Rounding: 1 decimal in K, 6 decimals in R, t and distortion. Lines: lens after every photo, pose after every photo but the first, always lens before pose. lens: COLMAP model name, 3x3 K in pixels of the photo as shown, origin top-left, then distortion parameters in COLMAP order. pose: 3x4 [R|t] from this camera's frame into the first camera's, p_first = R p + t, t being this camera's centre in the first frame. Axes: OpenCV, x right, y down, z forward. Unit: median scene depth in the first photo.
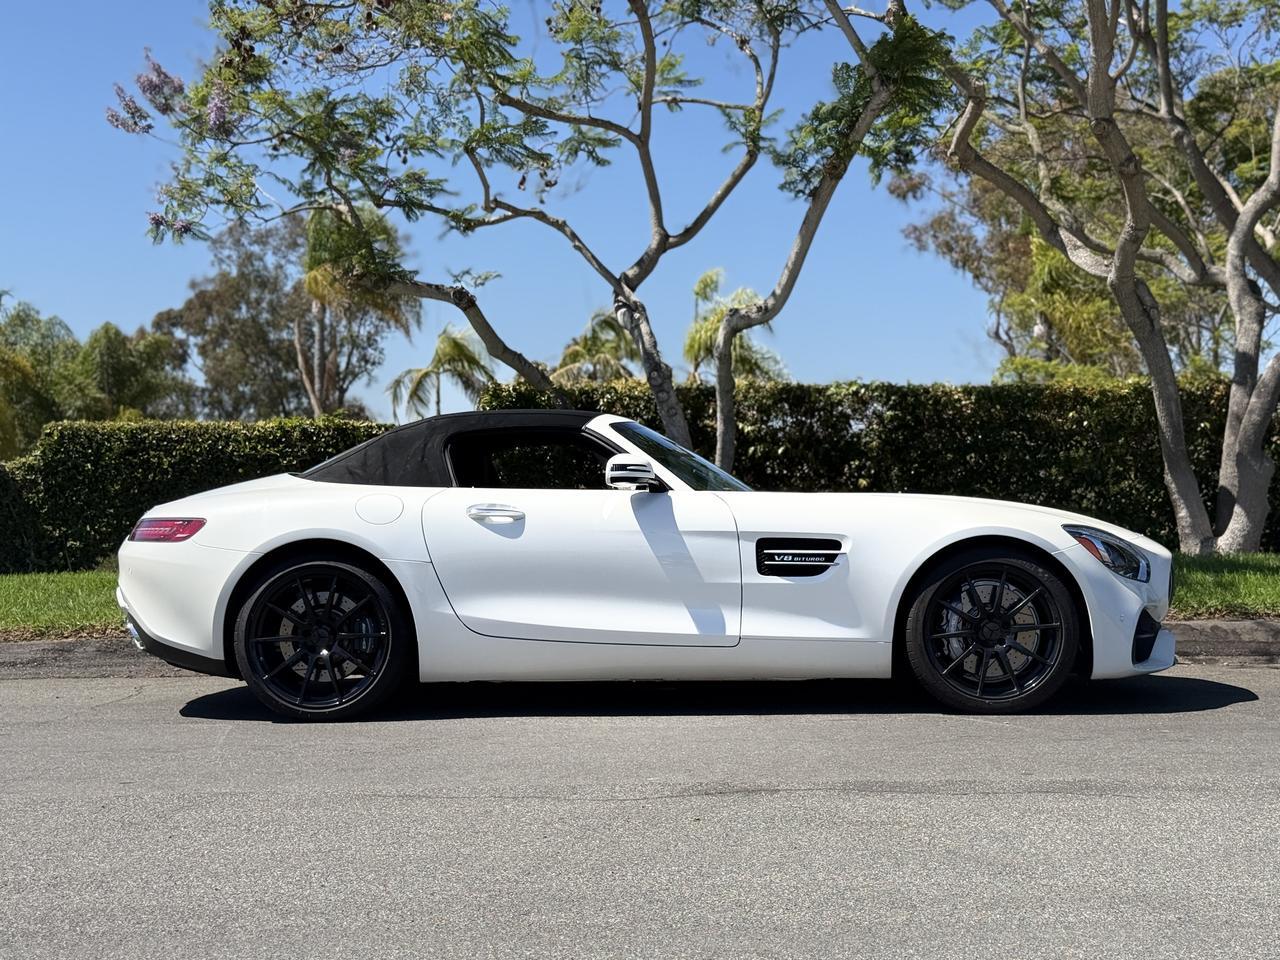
lens RADIAL K [[1817.0, 0, 638.9], [0, 1817.0, 489.6], [0, 0, 1]] dist [0.132931, 0.000000]
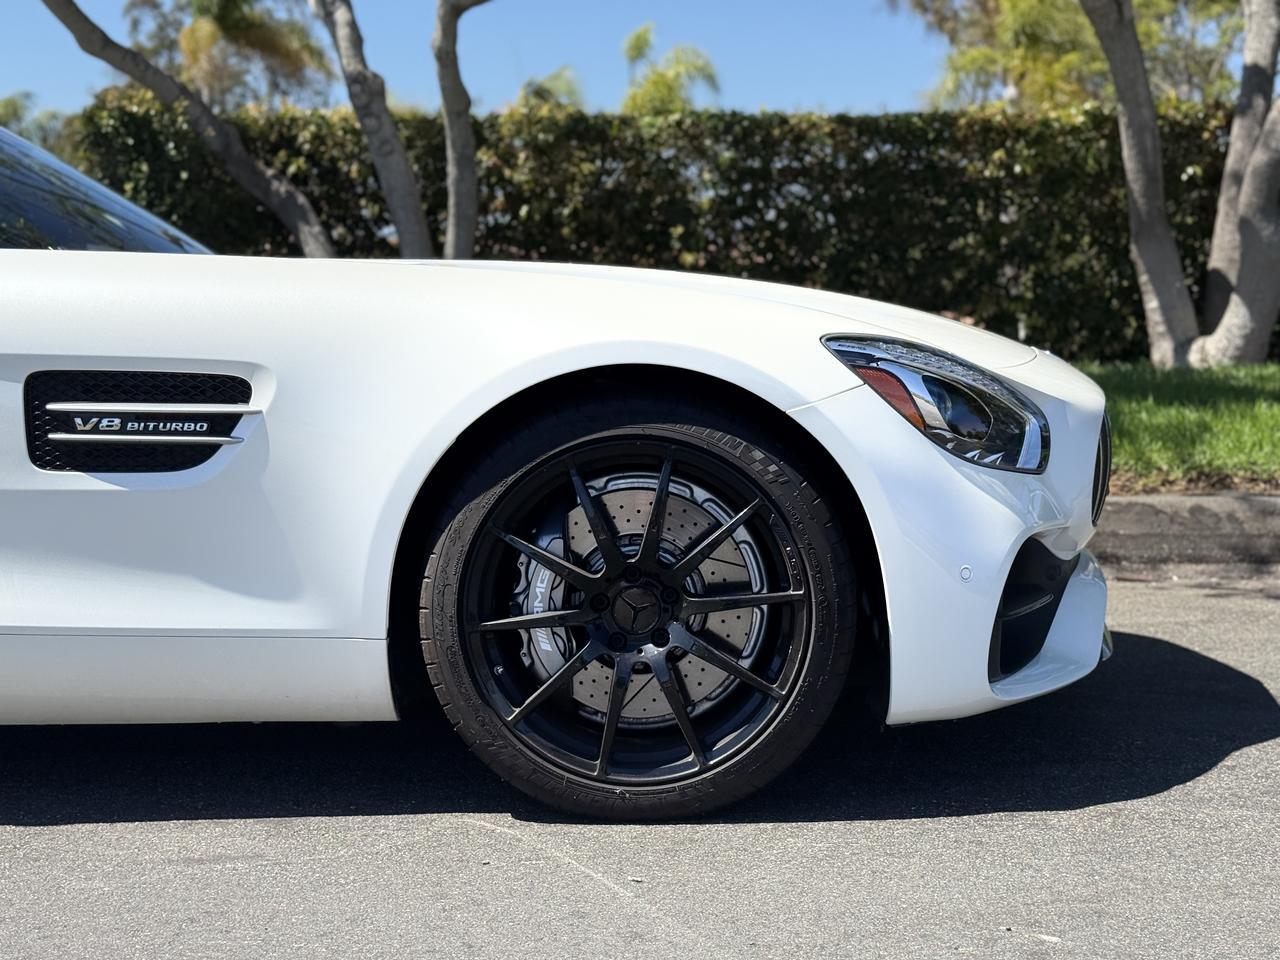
lens RADIAL K [[1817.0, 0, 673.2], [0, 1817.0, 484.5], [0, 0, 1]] dist [0.132931, 0.000000]
pose [[0.999691, -0.004700, 0.024426, 0.116478], [0.001963, 0.993832, 0.110882, 0.004669], [-0.024797, -0.110799, 0.993533, 0.374607]]
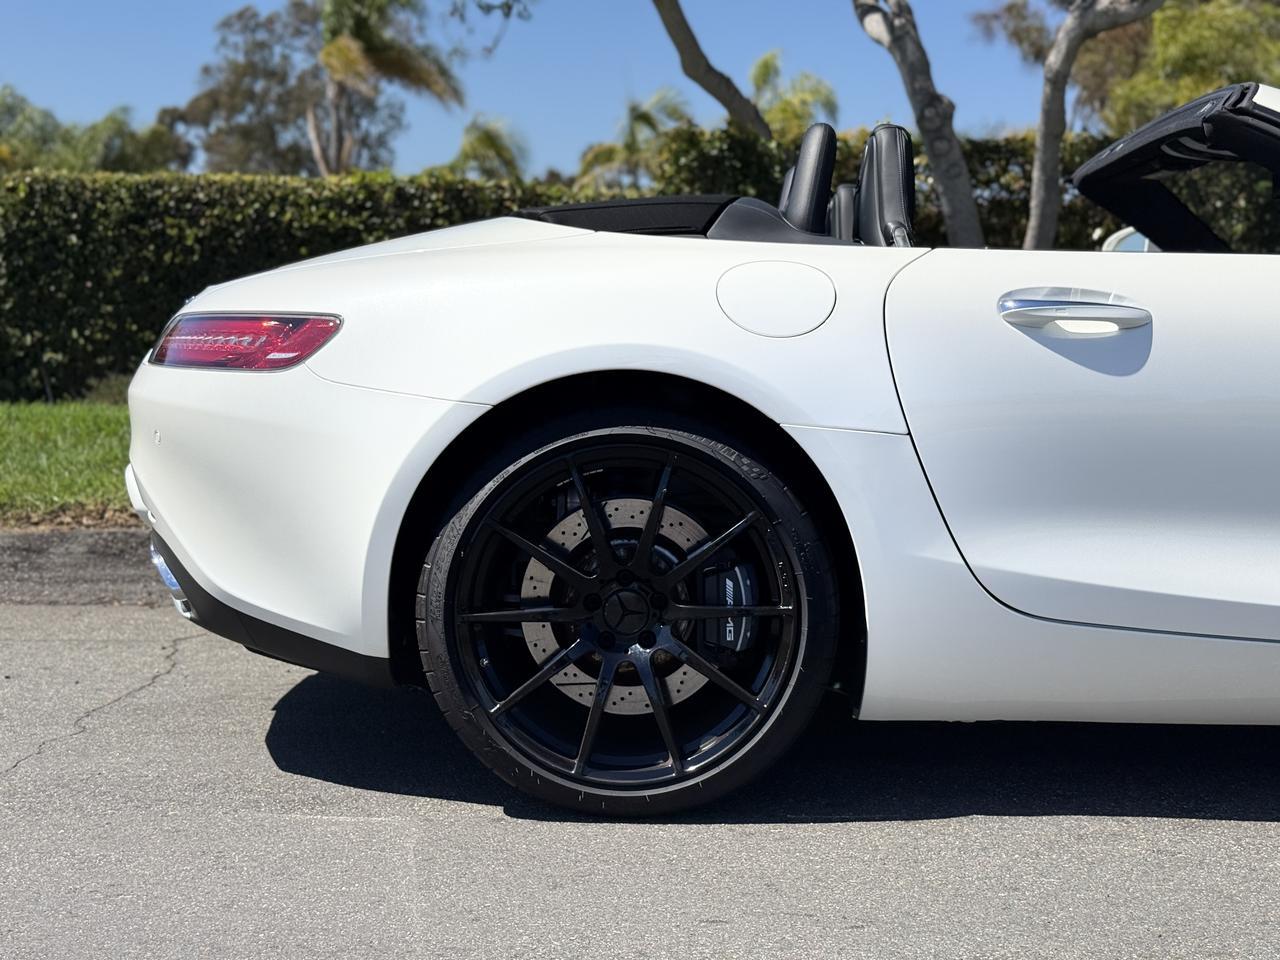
lens RADIAL K [[1817.0, 0, 643.0], [0, 1817.0, 486.1], [0, 0, 1]] dist [0.132931, 0.000000]
pose [[0.999889, 0.014505, 0.003375, -0.106190], [-0.014767, 0.995010, 0.098673, 0.007810], [-0.001927, -0.098712, 0.995114, 0.368413]]
